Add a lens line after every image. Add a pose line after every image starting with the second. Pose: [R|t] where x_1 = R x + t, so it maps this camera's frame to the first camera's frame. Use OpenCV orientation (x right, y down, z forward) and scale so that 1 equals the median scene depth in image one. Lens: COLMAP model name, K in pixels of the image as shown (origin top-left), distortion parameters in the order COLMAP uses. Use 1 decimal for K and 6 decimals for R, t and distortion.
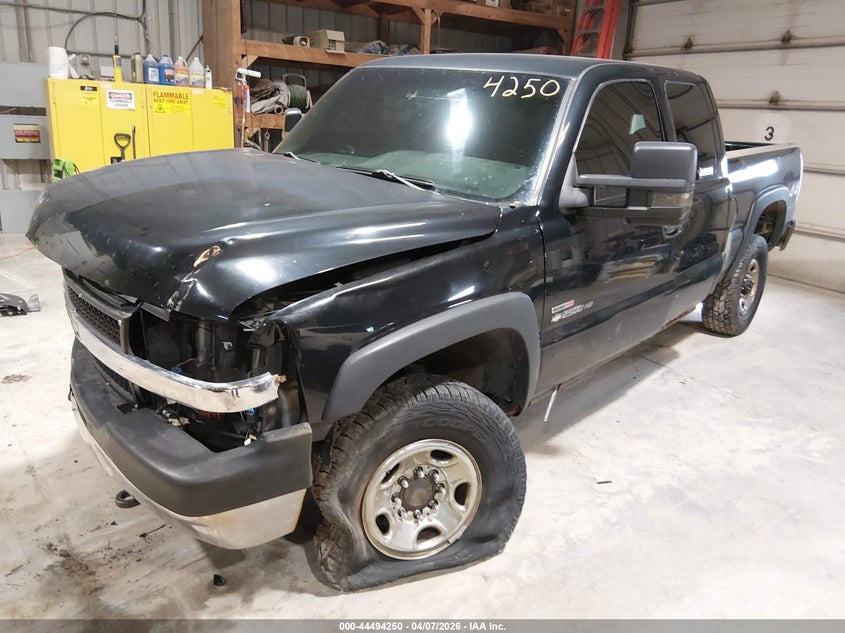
lens RADIAL K [[666.5, 0, 422.5], [0, 666.5, 316.5], [0, 0, 1]] dist [-0.006354, -0.002485]
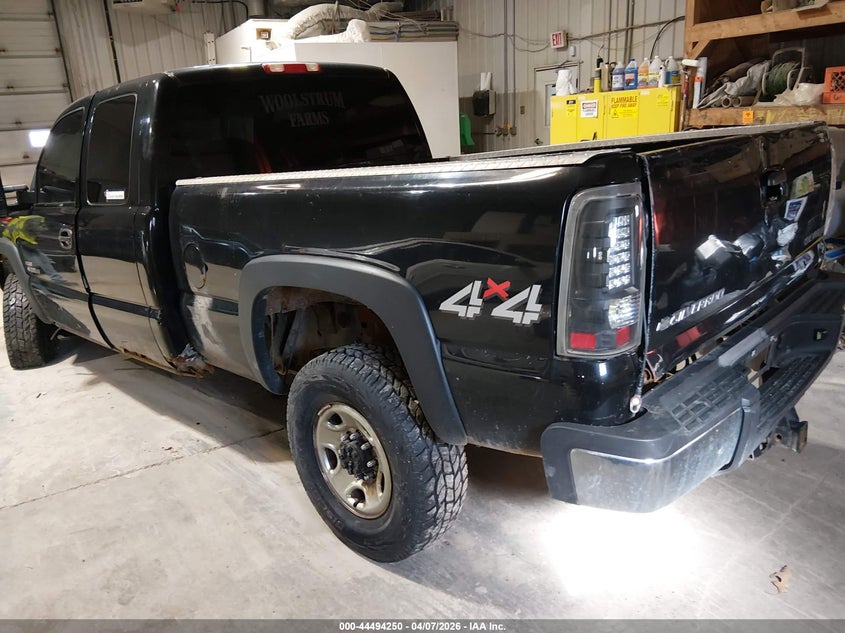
lens RADIAL K [[666.5, 0, 422.5], [0, 666.5, 316.5], [0, 0, 1]] dist [-0.006354, -0.002485]
pose [[-0.058432, 0.242616, -0.968361, 0.731130], [-0.222527, 0.942447, 0.249551, -0.215682], [0.973174, 0.230068, -0.001081, 0.813981]]
